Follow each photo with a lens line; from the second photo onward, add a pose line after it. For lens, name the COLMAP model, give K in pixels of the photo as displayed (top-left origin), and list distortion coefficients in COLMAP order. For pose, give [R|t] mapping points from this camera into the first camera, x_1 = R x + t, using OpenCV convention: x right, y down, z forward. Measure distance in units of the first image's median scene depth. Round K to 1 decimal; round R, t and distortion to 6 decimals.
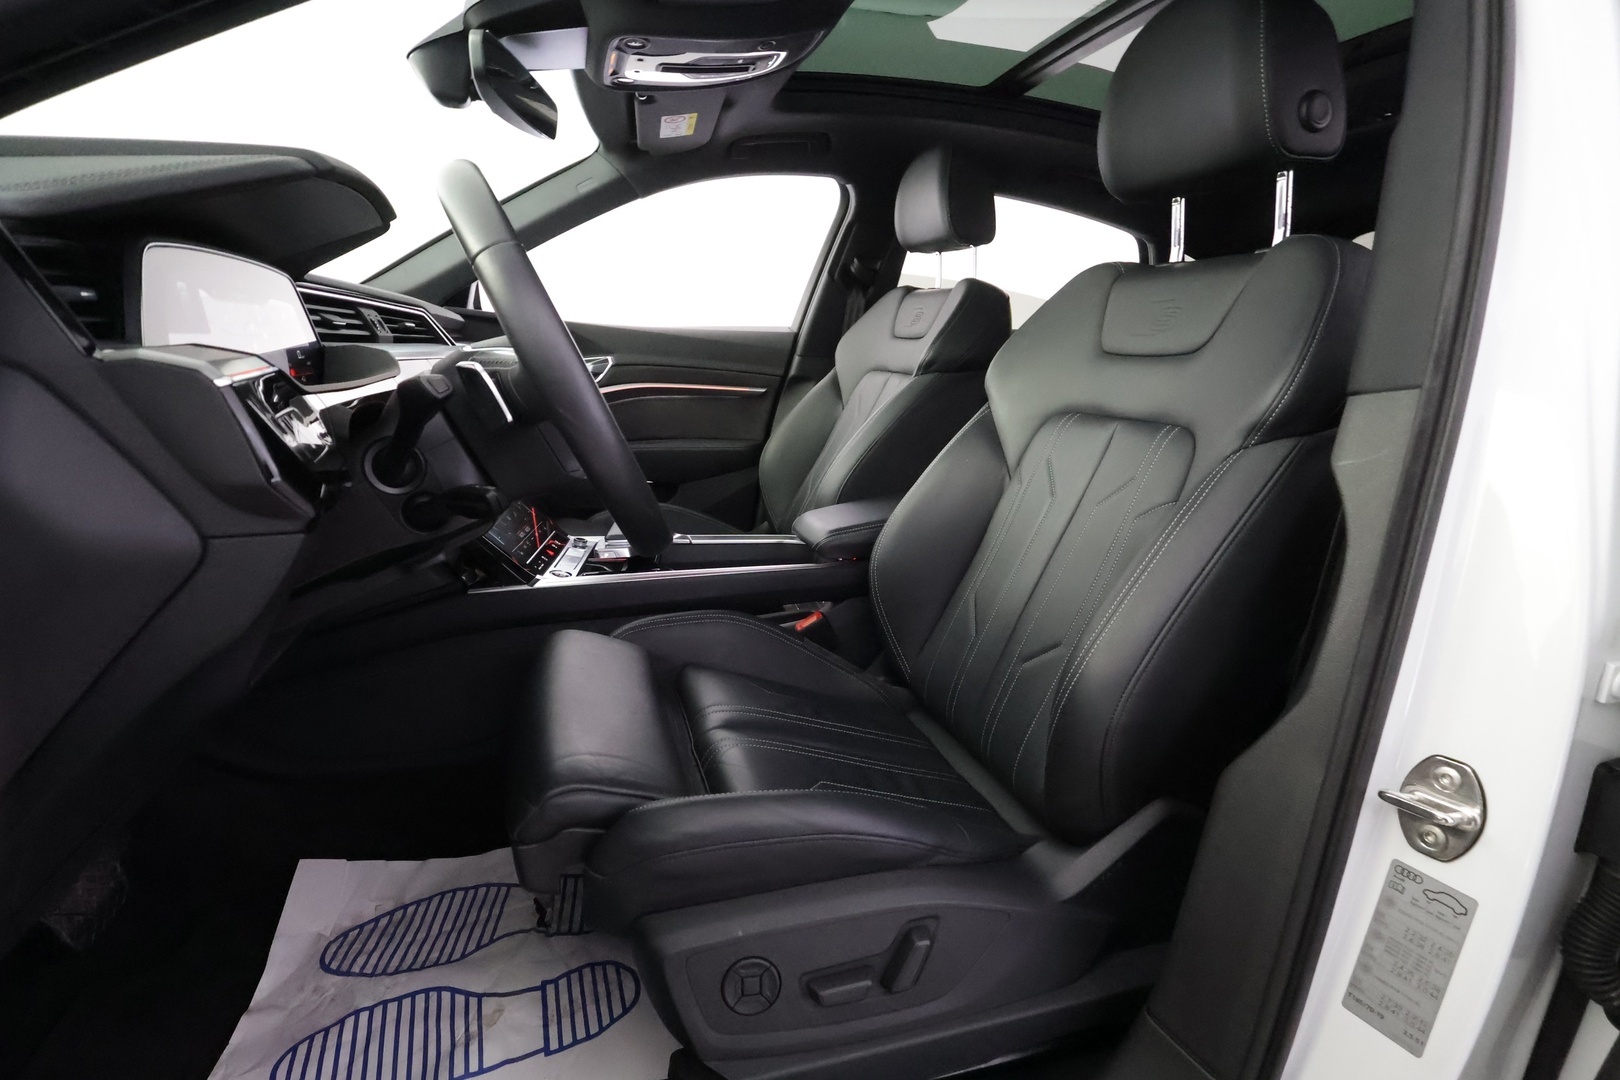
lens RADIAL K [[754.5, 0, 815.3], [0, 754.5, 543.1], [0, 0, 1]] dist [0.002483, 0.000786]
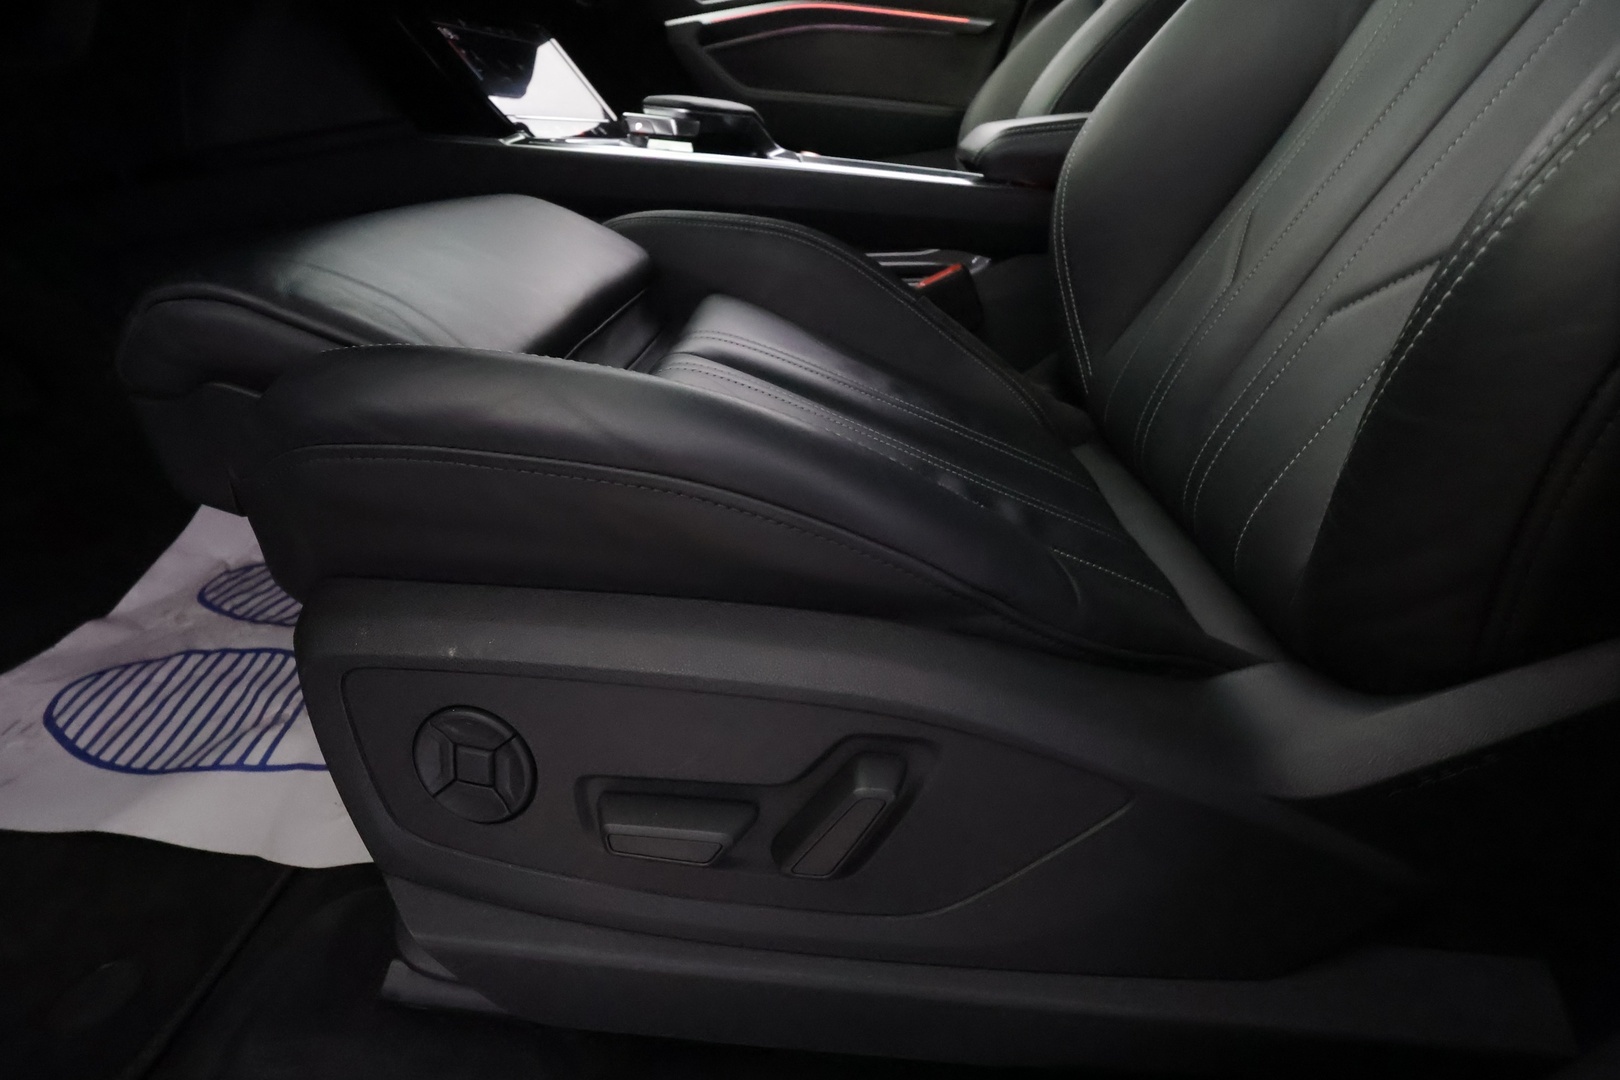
lens RADIAL K [[753.6, 0, 809.7], [0, 753.6, 538.7], [0, 0, 1]] dist [0.000666, 0.000302]
pose [[0.939024, 0.193512, -0.284229, 0.106387], [-0.122389, 0.960572, 0.249643, 0.166767], [0.321332, -0.199635, 0.925685, 0.352208]]
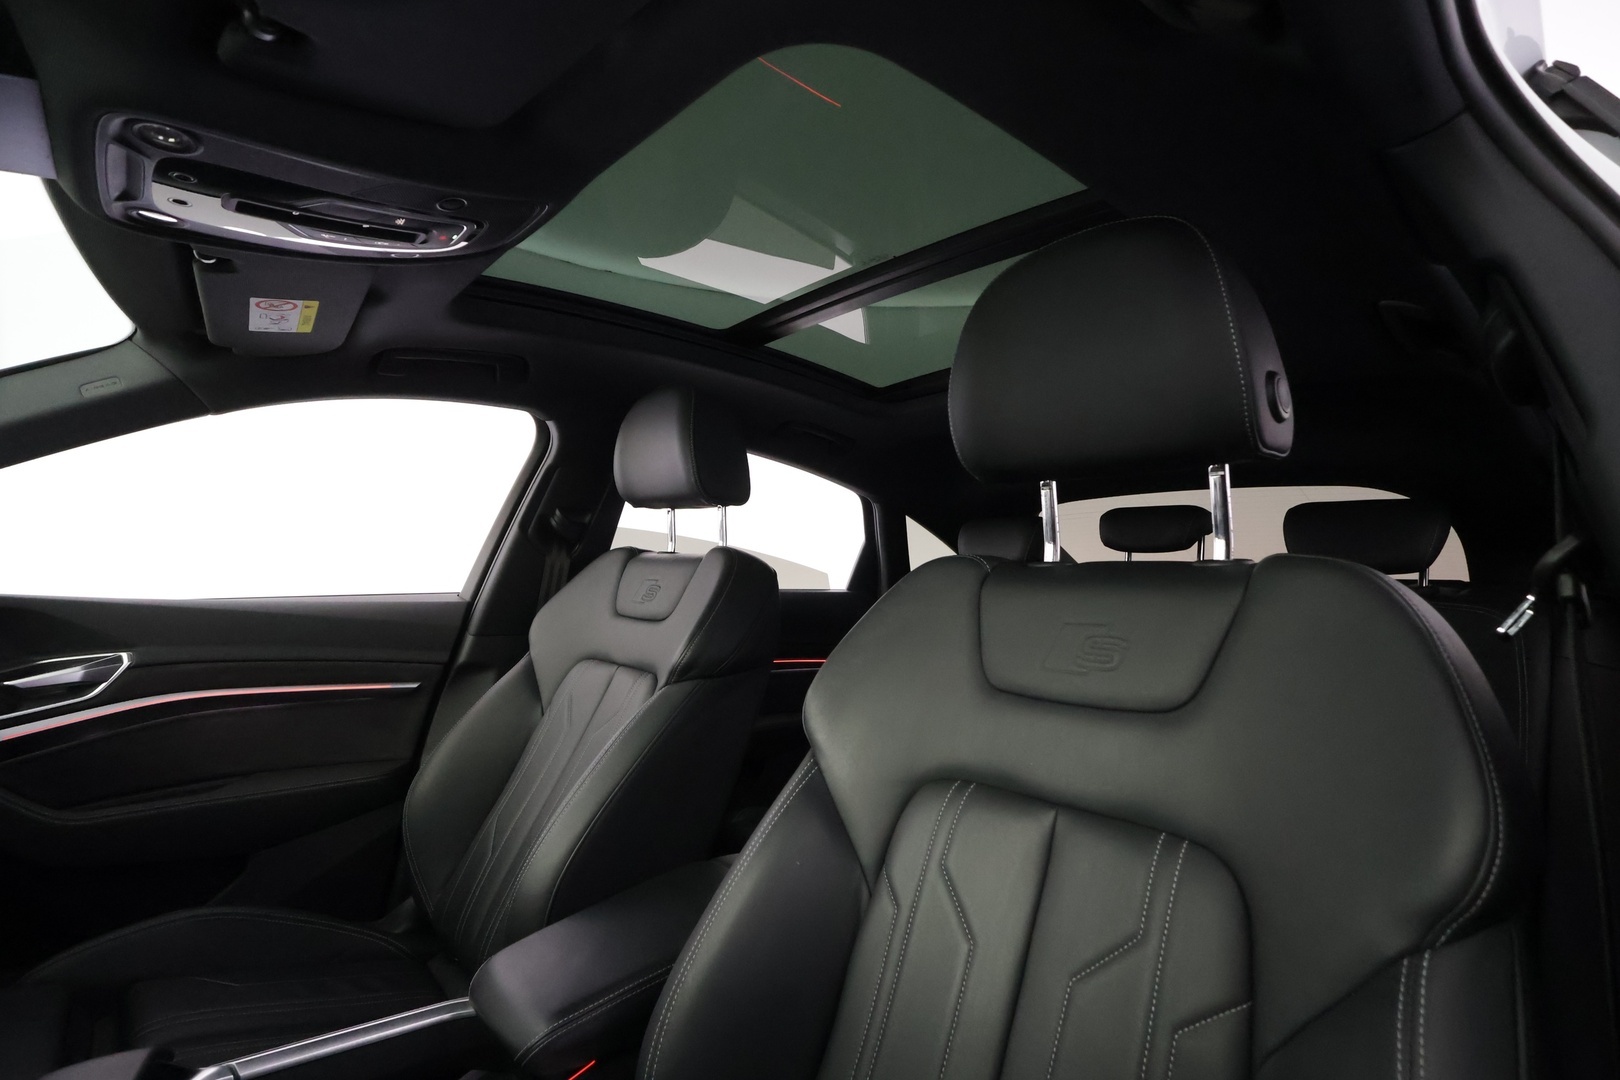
lens RADIAL K [[741.3, 0, 809.5], [0, 741.3, 546.6], [0, 0, 1]] dist [-0.003078, -0.000885]
pose [[0.909602, 0.016281, 0.415162, -0.040194], [0.099723, 0.961468, -0.256194, -0.191839], [-0.403336, 0.274436, 0.872929, 0.390828]]
